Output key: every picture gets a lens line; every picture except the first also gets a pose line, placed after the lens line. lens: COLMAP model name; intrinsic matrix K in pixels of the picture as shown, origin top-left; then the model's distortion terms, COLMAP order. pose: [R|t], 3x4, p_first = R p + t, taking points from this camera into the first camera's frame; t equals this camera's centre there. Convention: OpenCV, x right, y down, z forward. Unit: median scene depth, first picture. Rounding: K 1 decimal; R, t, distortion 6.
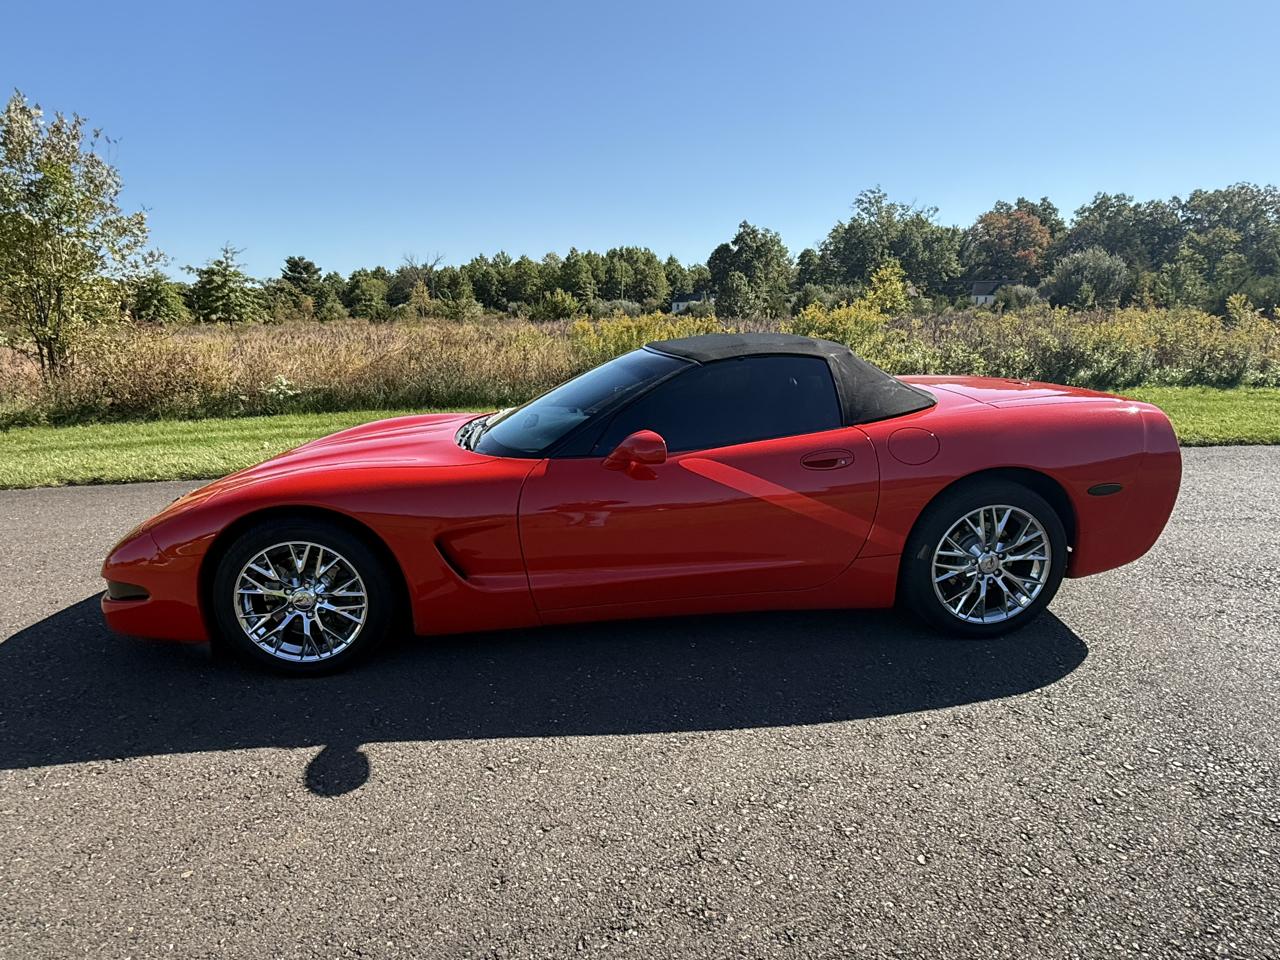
lens RADIAL K [[857.2, 0, 631.1], [0, 857.2, 477.8], [0, 0, 1]] dist [-0.001710, 0.003269]
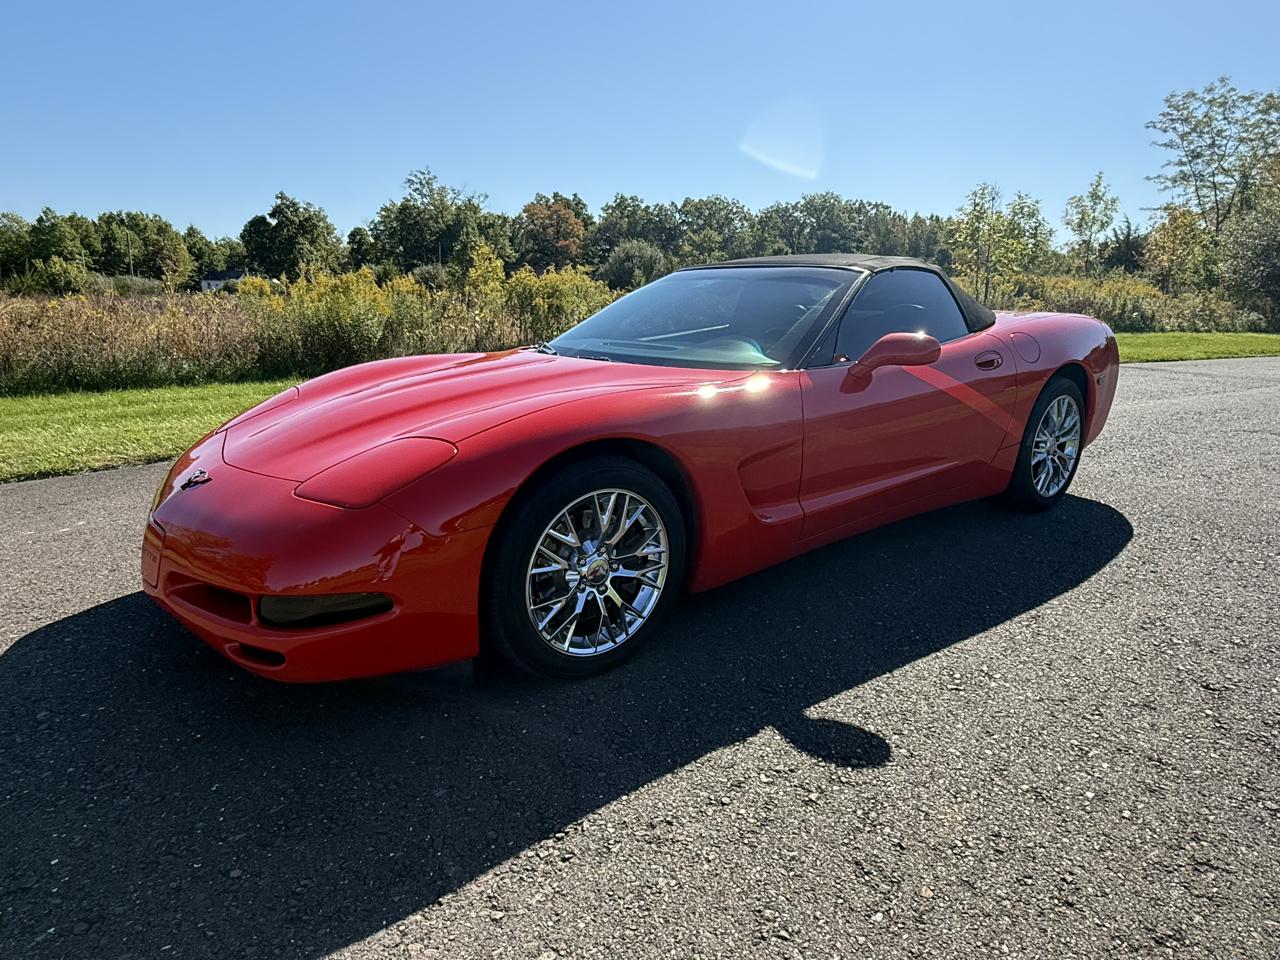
lens RADIAL K [[857.2, 0, 631.1], [0, 857.2, 477.8], [0, 0, 1]] dist [-0.001710, 0.003269]
pose [[0.802676, -0.105713, 0.586972, -0.143064], [0.105603, 0.993807, 0.034573, 0.007495], [-0.586992, 0.034235, 0.808869, 0.069751]]
